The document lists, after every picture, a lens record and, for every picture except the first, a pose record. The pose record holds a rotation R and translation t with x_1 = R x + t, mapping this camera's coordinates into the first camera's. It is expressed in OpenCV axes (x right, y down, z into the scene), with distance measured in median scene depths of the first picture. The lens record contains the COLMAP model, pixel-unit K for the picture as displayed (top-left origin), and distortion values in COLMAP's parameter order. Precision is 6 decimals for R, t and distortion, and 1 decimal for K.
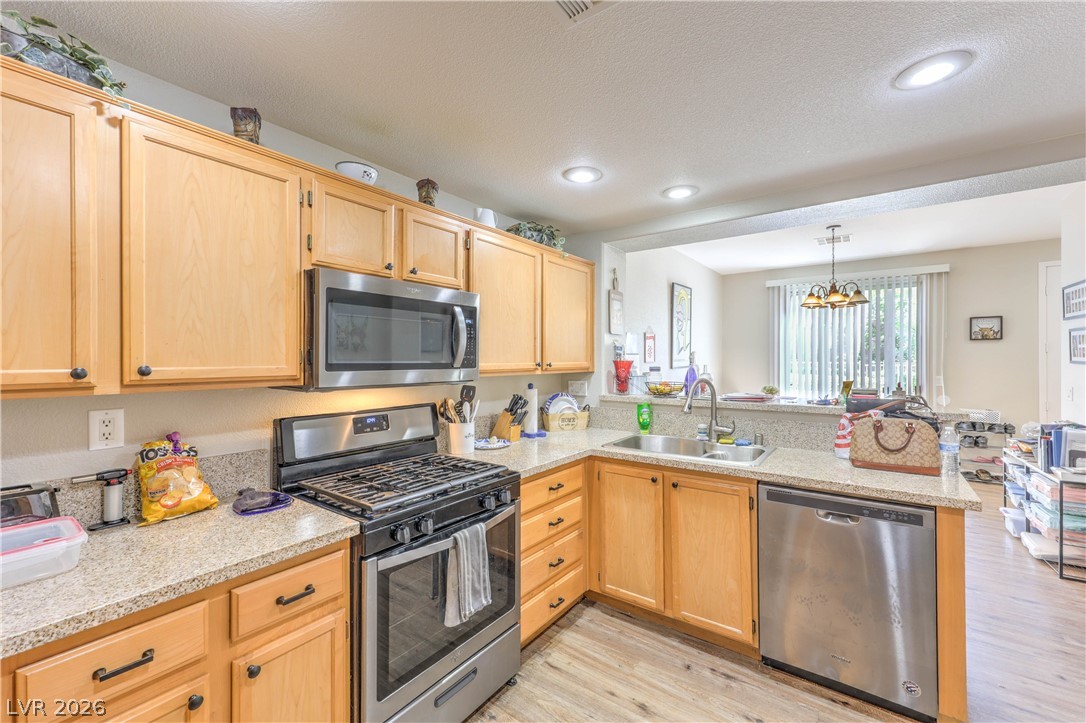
lens RADIAL K [[432.1, 0, 568.8], [0, 432.1, 358.6], [0, 0, 1]] dist [0.000773, 0.000176]
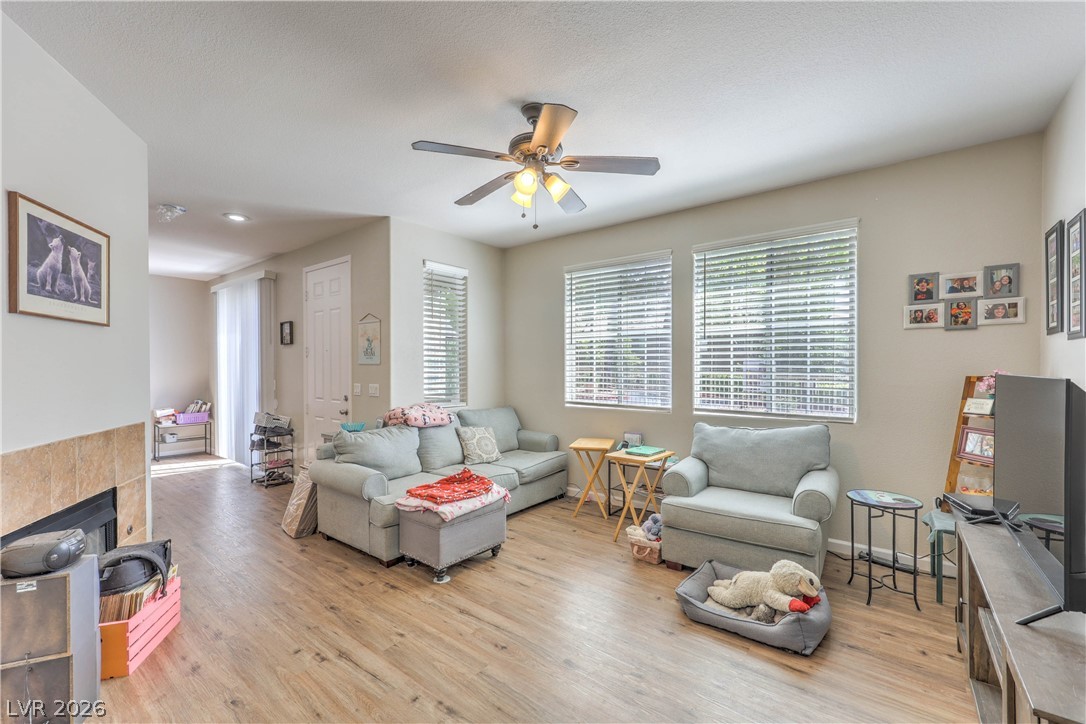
lens RADIAL K [[453.1, 0, 548.6], [0, 453.1, 370.0], [0, 0, 1]] dist [0.001308, 0.000032]
pose [[0.998520, 0.003188, -0.054298, 3.730491], [-0.002631, 0.999943, 0.010341, 0.007464], [0.054328, -0.010183, 0.998471, -0.052393]]
